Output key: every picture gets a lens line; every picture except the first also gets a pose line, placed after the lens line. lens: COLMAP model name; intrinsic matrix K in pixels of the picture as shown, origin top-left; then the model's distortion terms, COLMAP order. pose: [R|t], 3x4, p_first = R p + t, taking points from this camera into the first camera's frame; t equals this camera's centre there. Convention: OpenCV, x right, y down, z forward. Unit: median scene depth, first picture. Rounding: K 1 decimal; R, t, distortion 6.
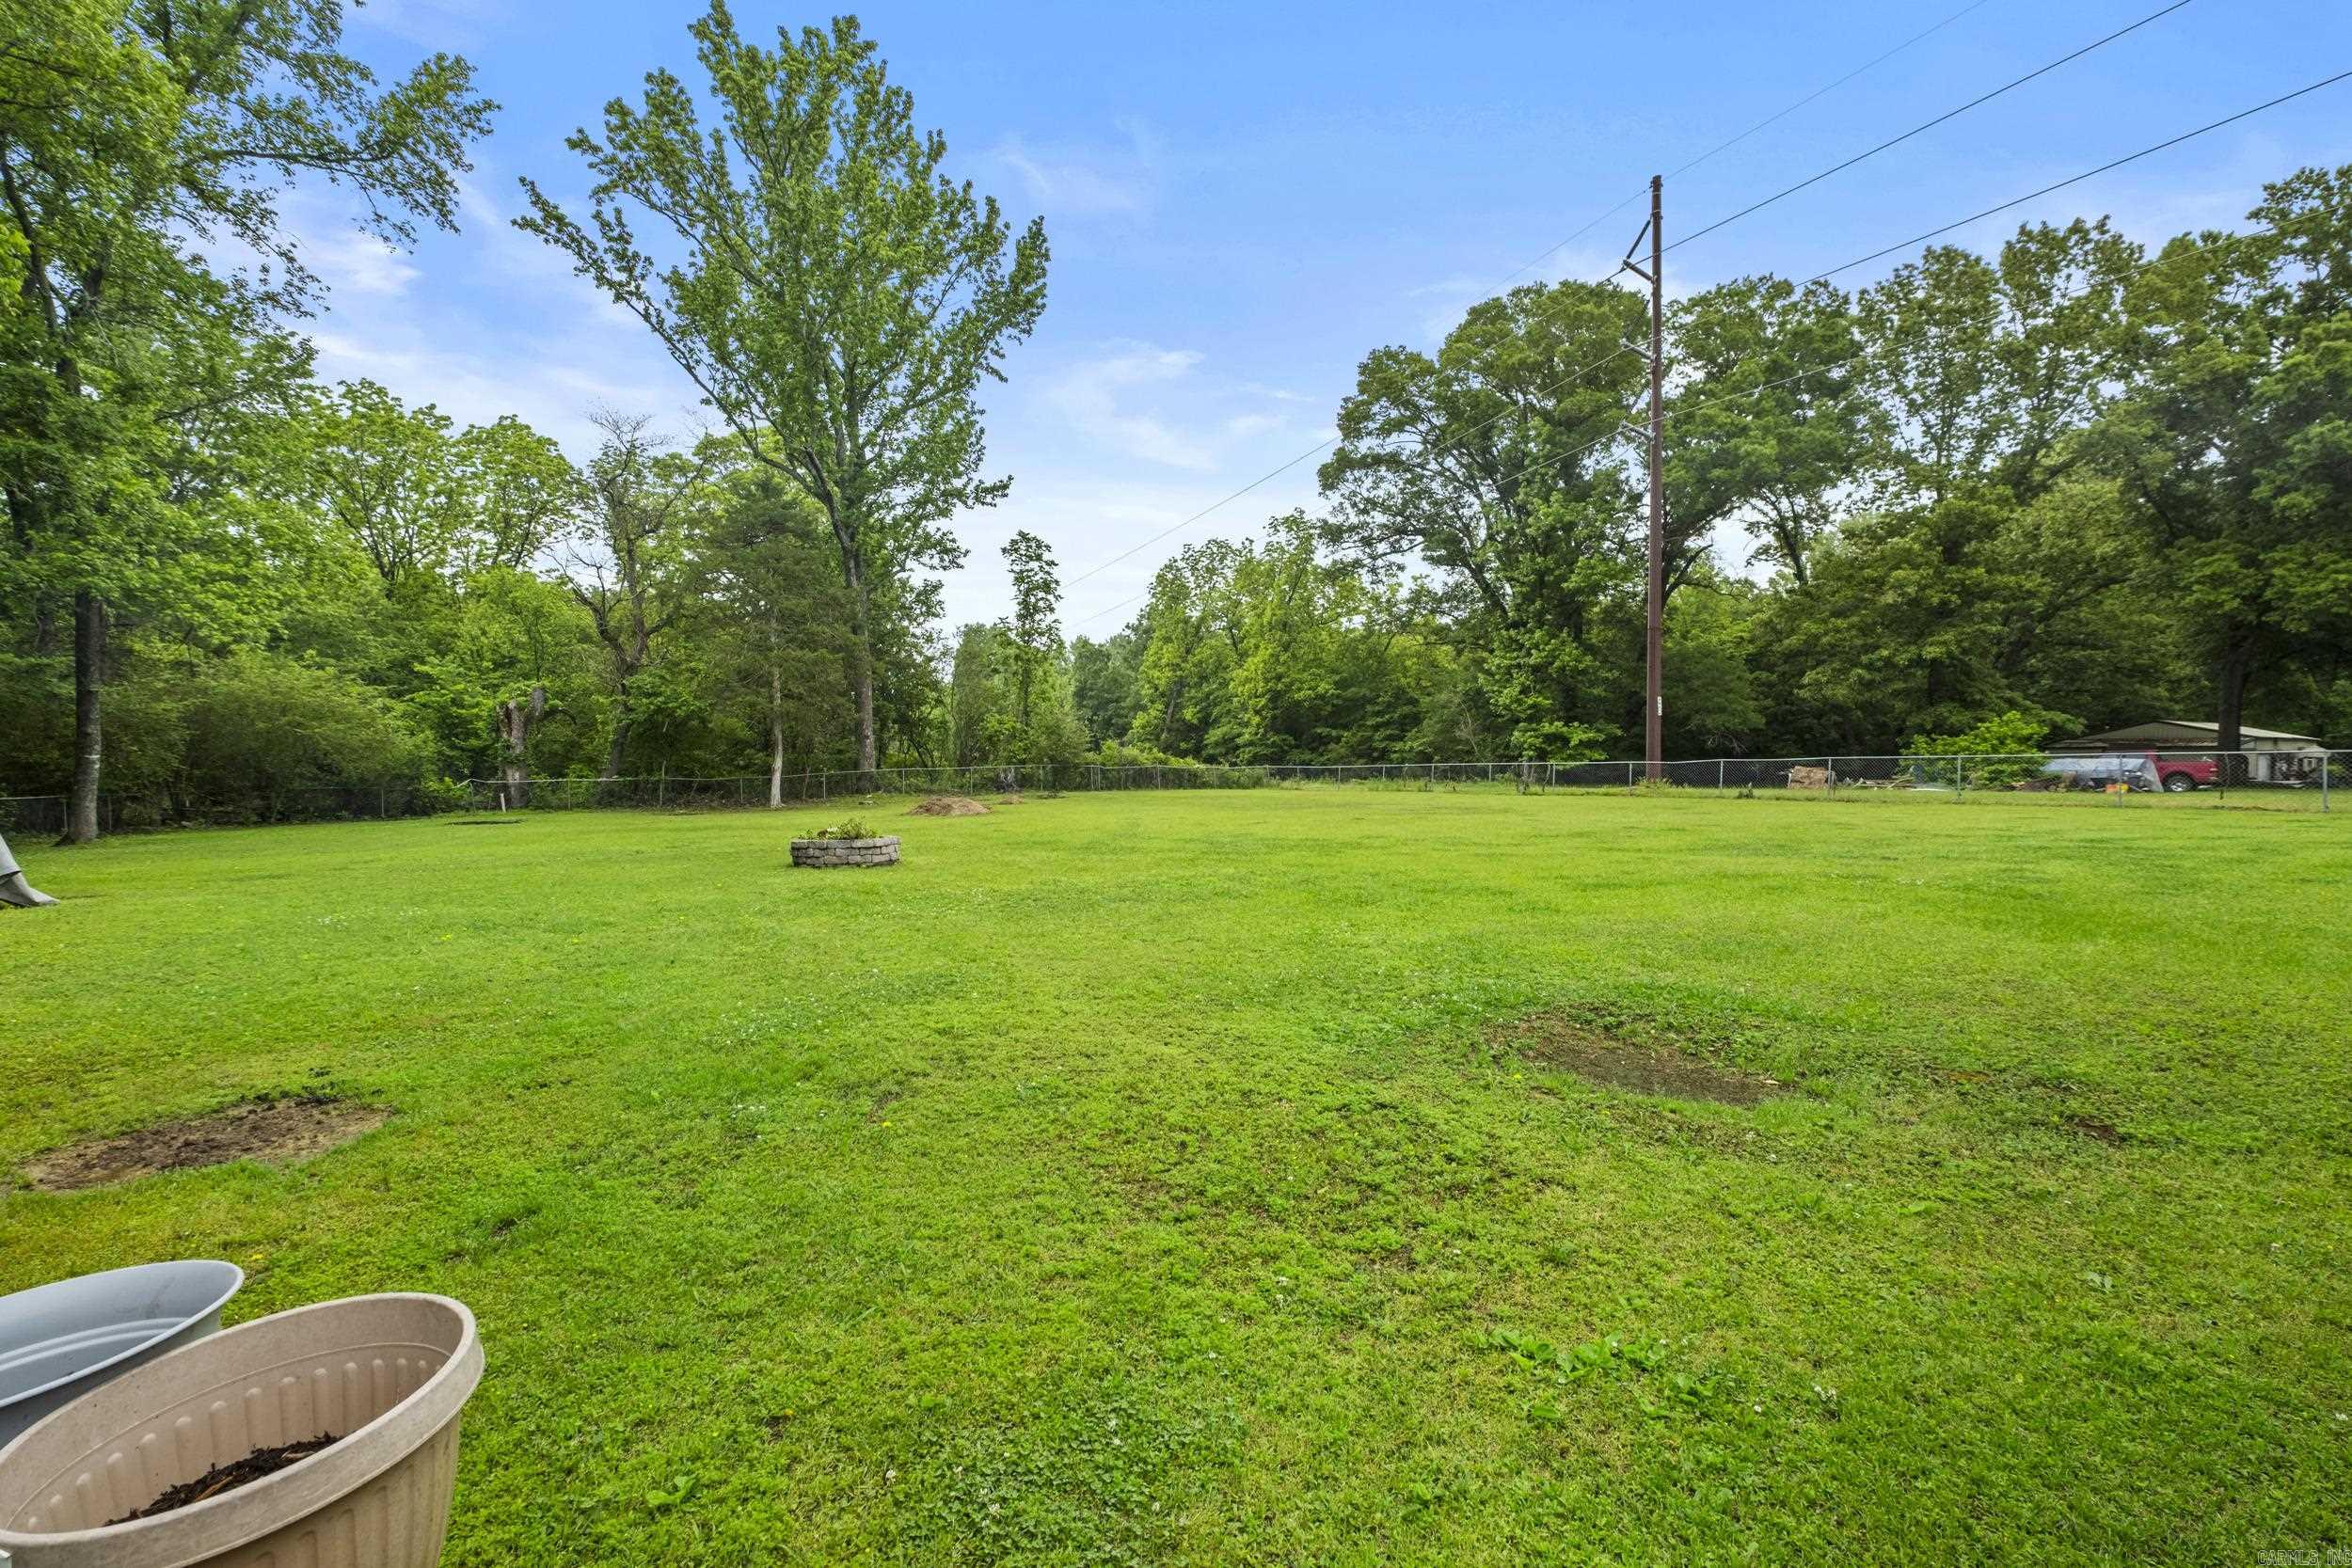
lens RADIAL K [[1026.5, 0, 1126.3], [0, 1026.5, 788.5], [0, 0, 1]] dist [-0.008723, 0.000884]
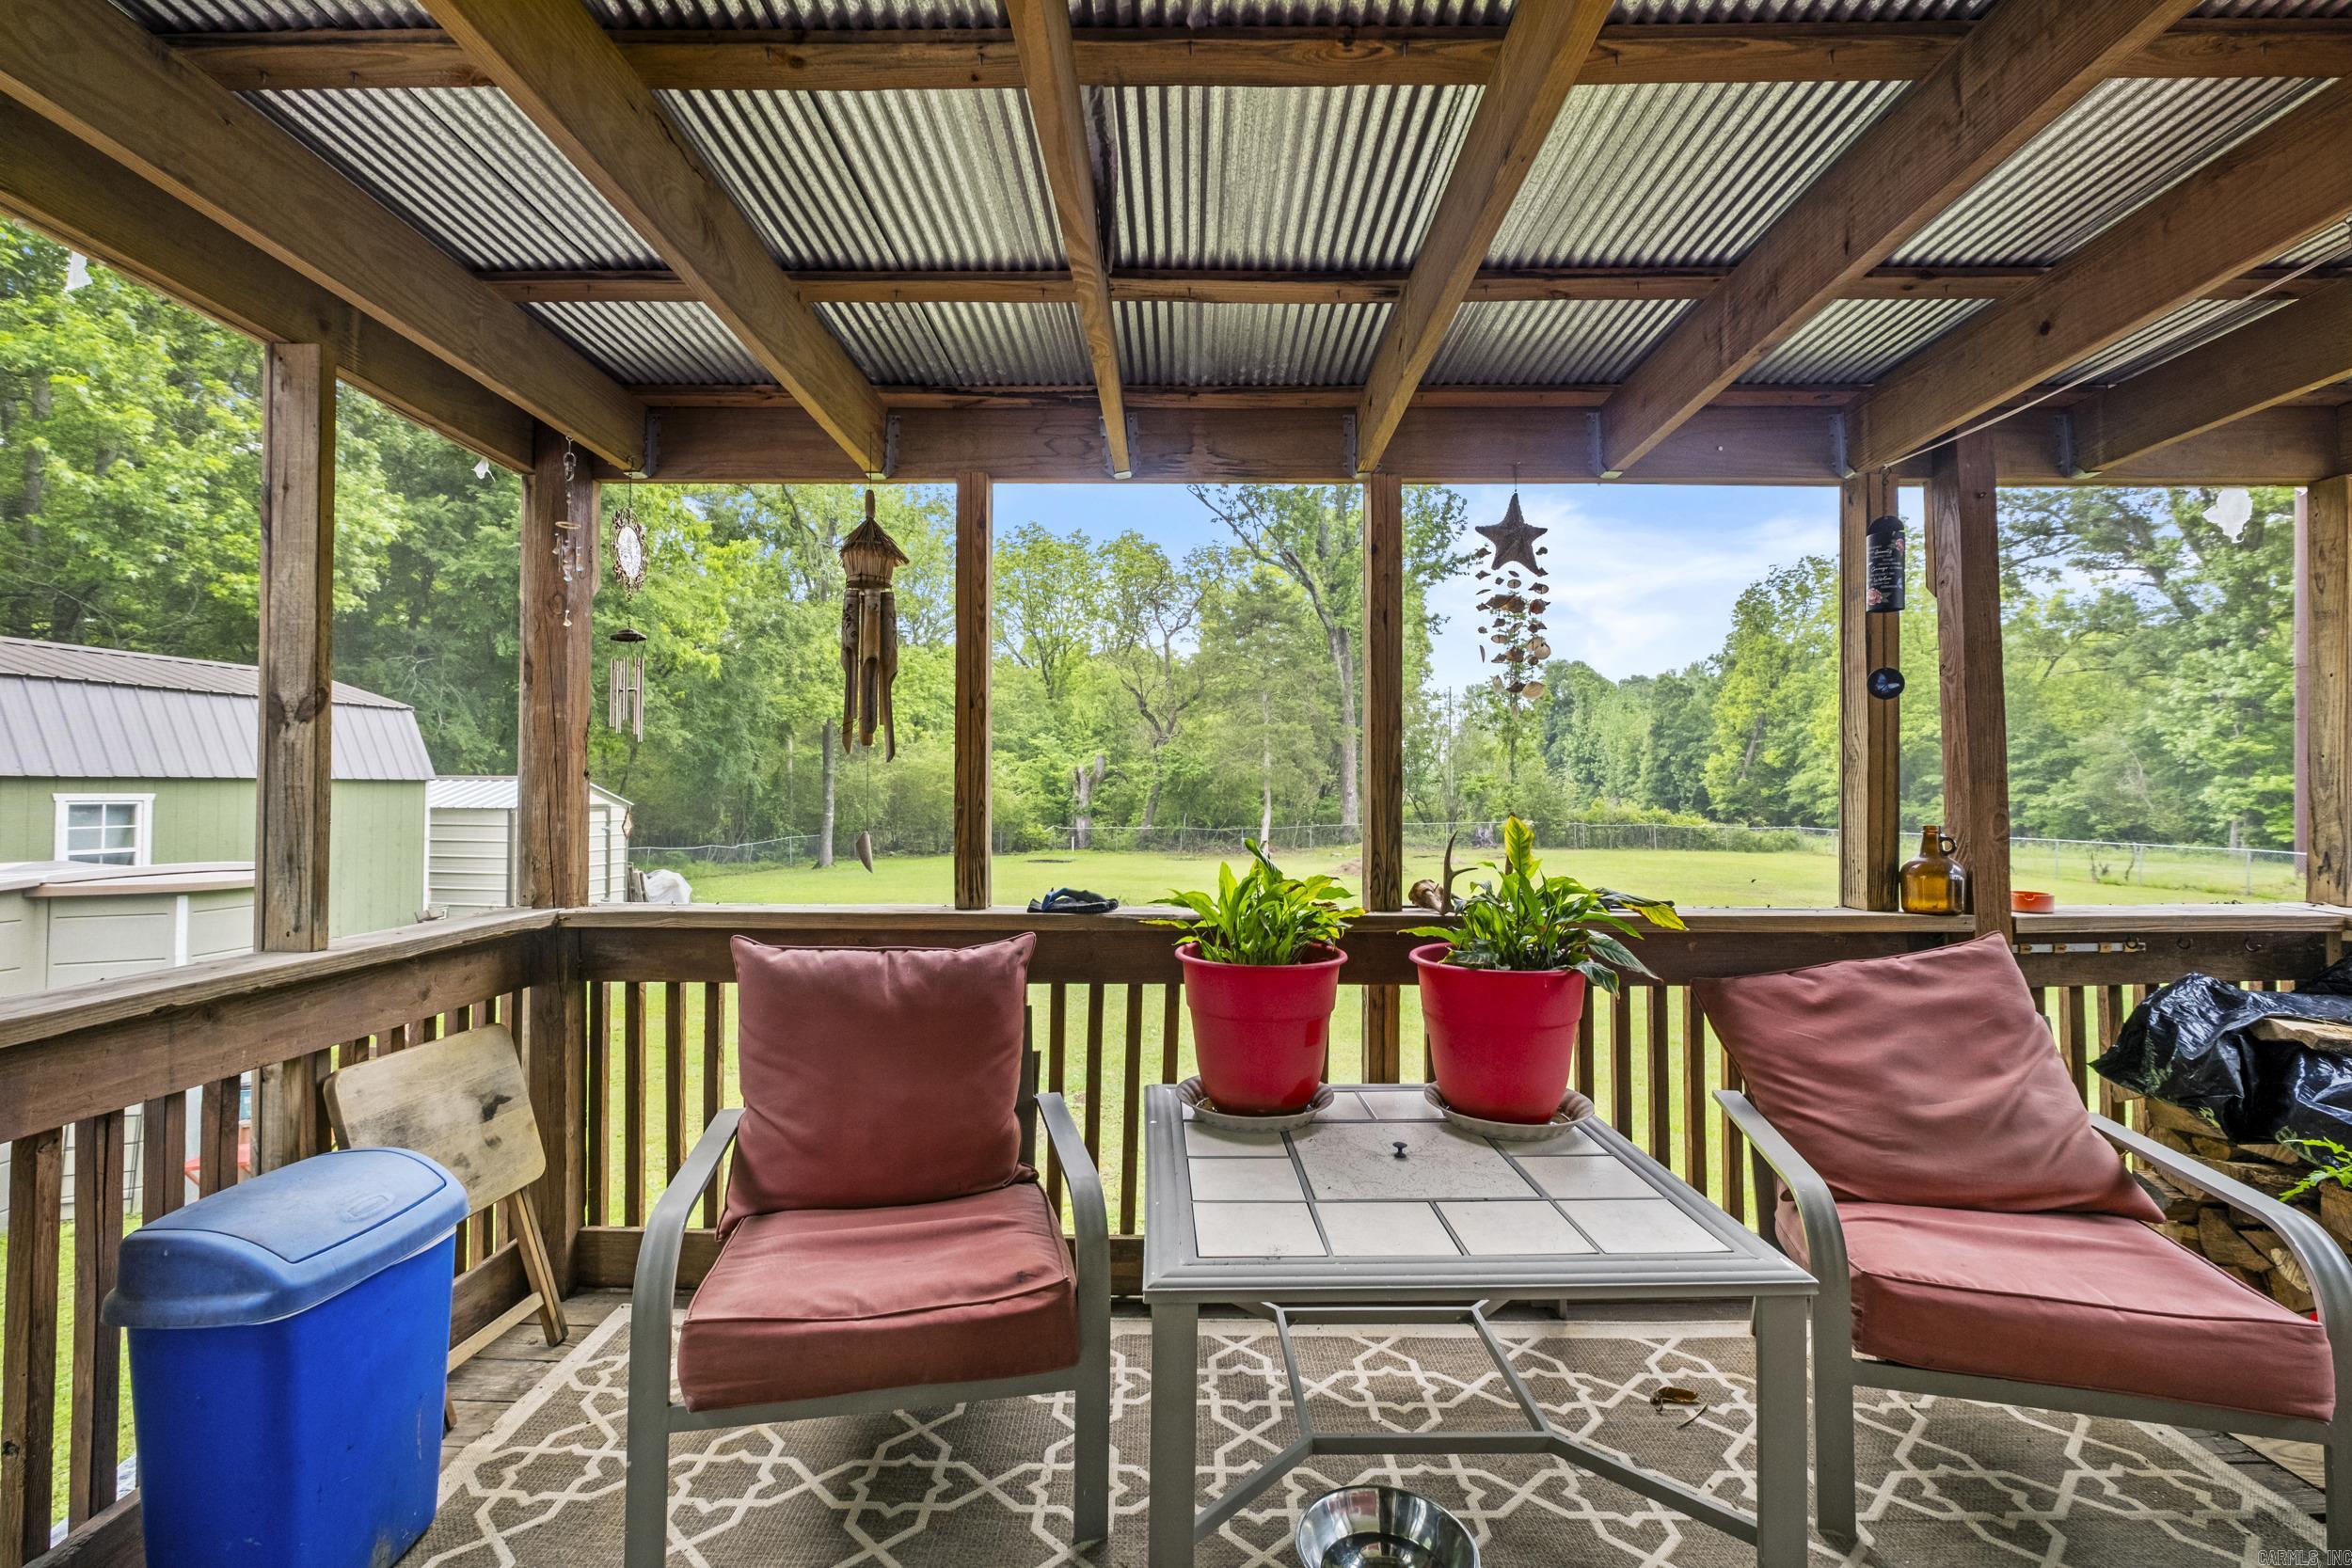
lens RADIAL K [[1026.5, 0, 1158.3], [0, 1026.5, 780.2], [0, 0, 1]] dist [-0.008723, 0.000884]
pose [[0.835941, 0.002867, -0.548811, 0.161923], [-0.020932, 0.999425, -0.026662, -0.027532], [0.548420, 0.033776, 0.835521, -0.037256]]
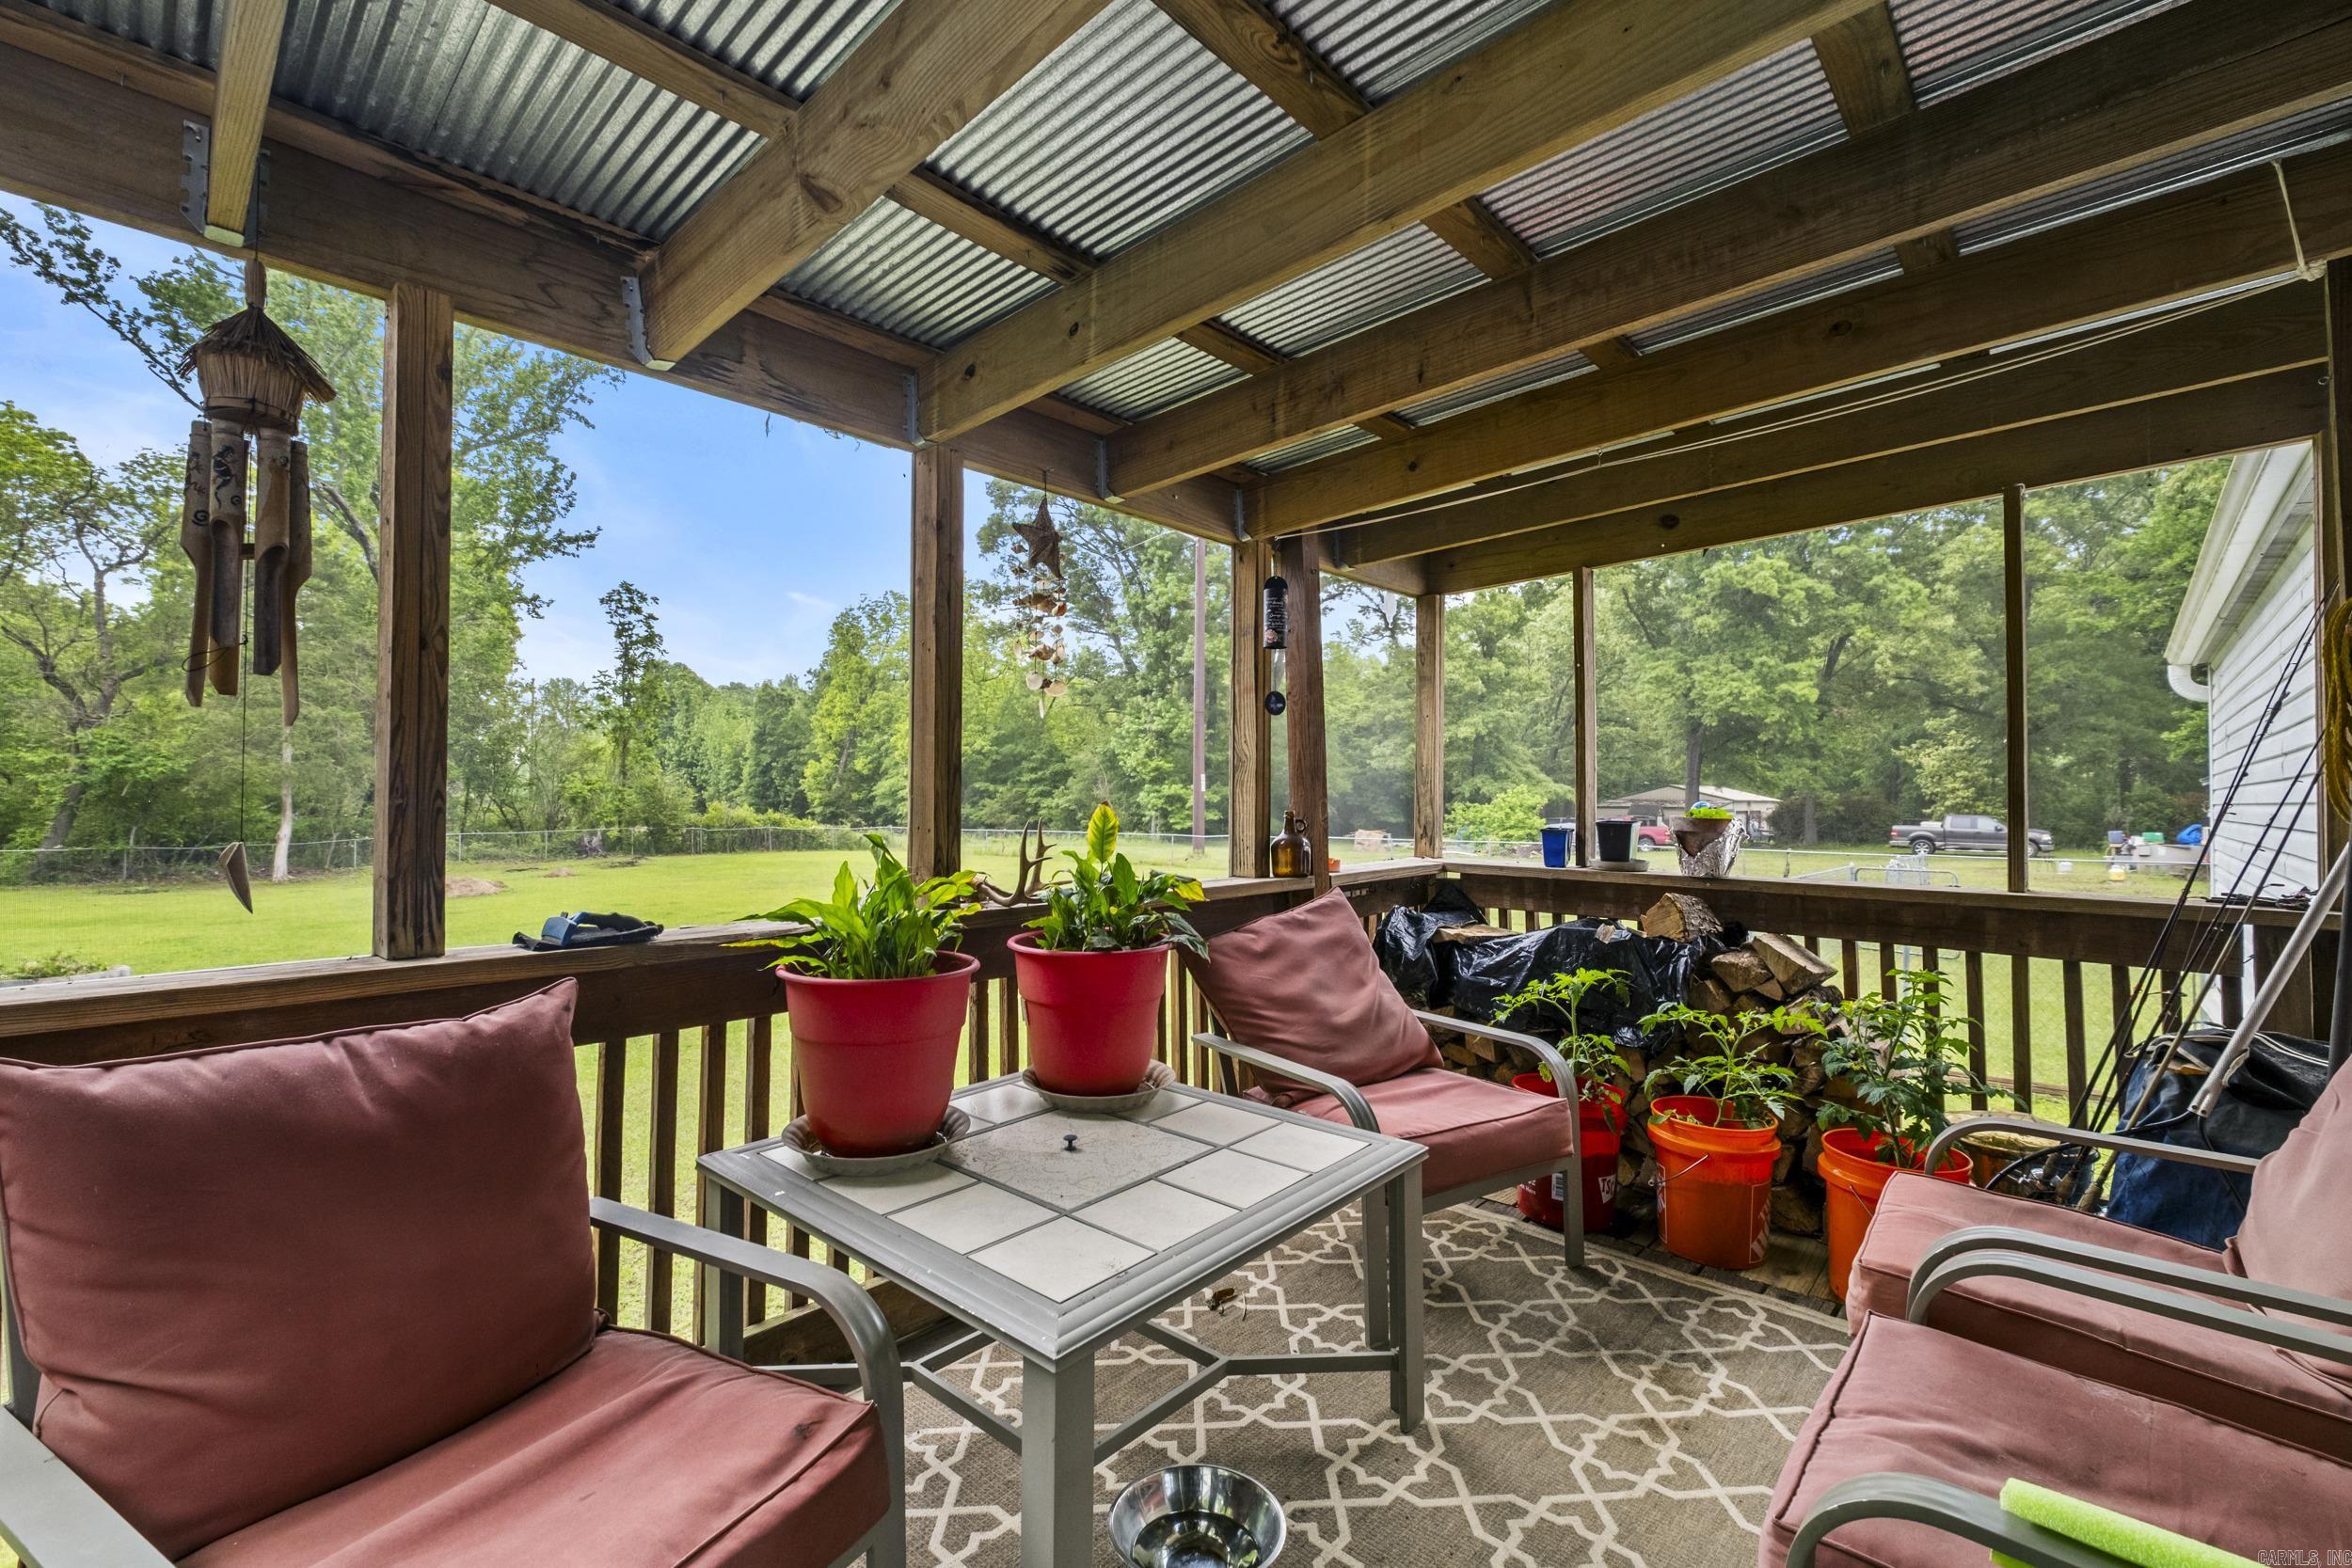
lens RADIAL K [[1026.5, 0, 1154.8], [0, 1026.5, 778.8], [0, 0, 1]] dist [-0.008723, 0.000884]
pose [[0.967997, 0.011902, 0.250679, 0.137160], [-0.001214, 0.999085, -0.042748, -0.026523], [-0.250959, 0.041076, 0.967126, -0.037763]]
